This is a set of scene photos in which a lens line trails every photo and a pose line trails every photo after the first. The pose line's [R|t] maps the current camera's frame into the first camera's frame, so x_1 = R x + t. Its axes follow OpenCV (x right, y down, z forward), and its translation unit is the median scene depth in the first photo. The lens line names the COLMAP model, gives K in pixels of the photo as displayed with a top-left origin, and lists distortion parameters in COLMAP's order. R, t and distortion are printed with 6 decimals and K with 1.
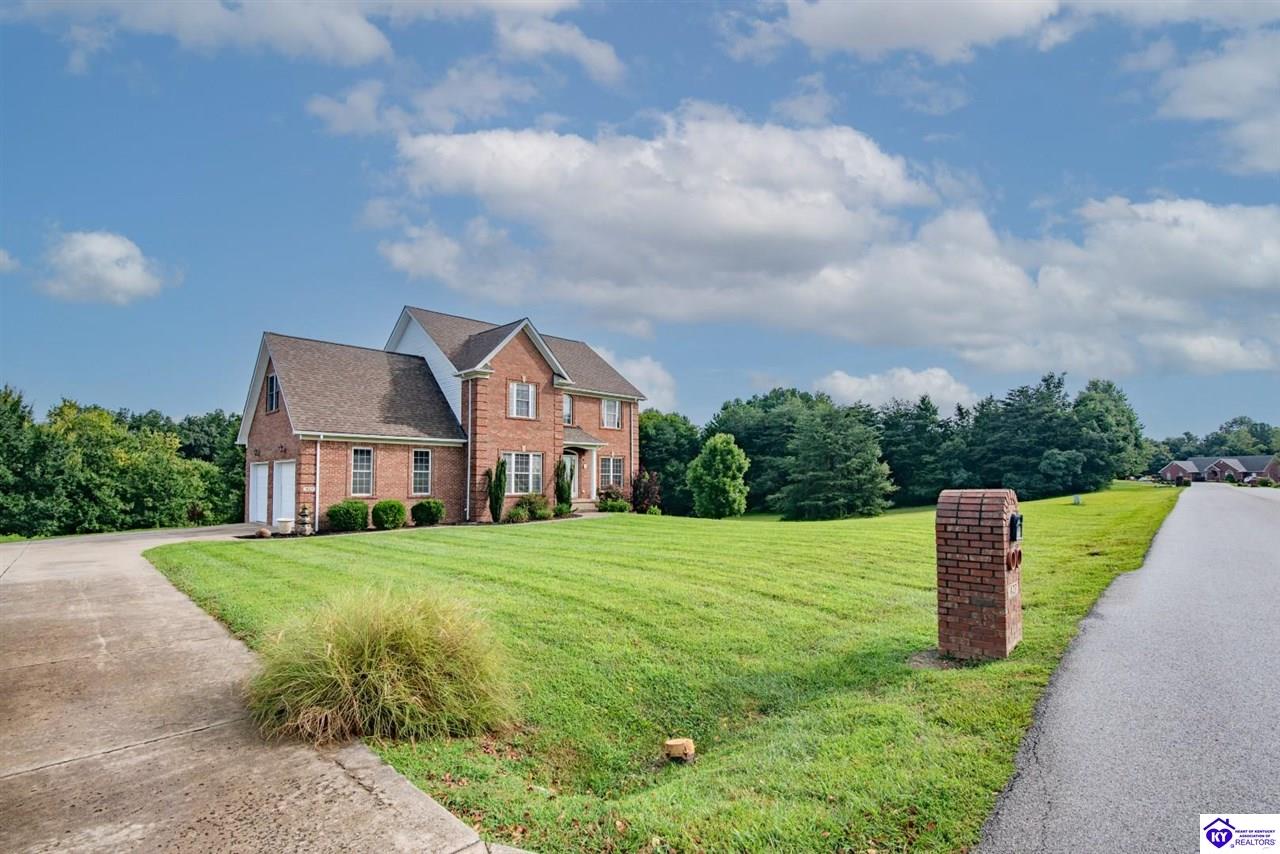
lens RADIAL K [[591.3, 0, 612.6], [0, 591.3, 448.1], [0, 0, 1]] dist [-0.004220, 0.000005]
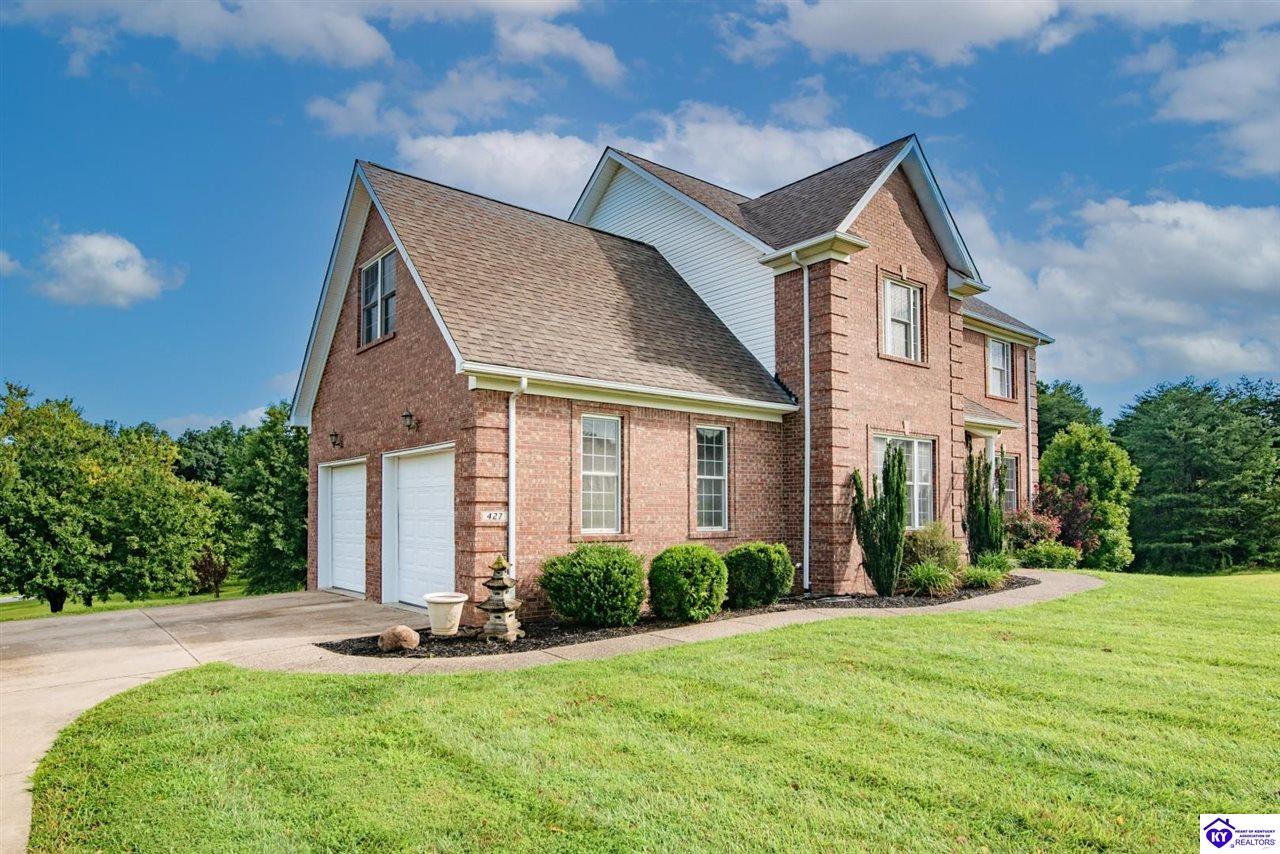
lens RADIAL K [[752.2, 0, 631.0], [0, 752.2, 476.2], [0, 0, 1]] dist [0.000545, 0.001098]
pose [[0.995753, -0.005909, -0.091880, -0.294107], [0.006435, 0.999965, 0.005426, 0.031675], [0.091844, -0.005994, 0.995755, 0.401430]]
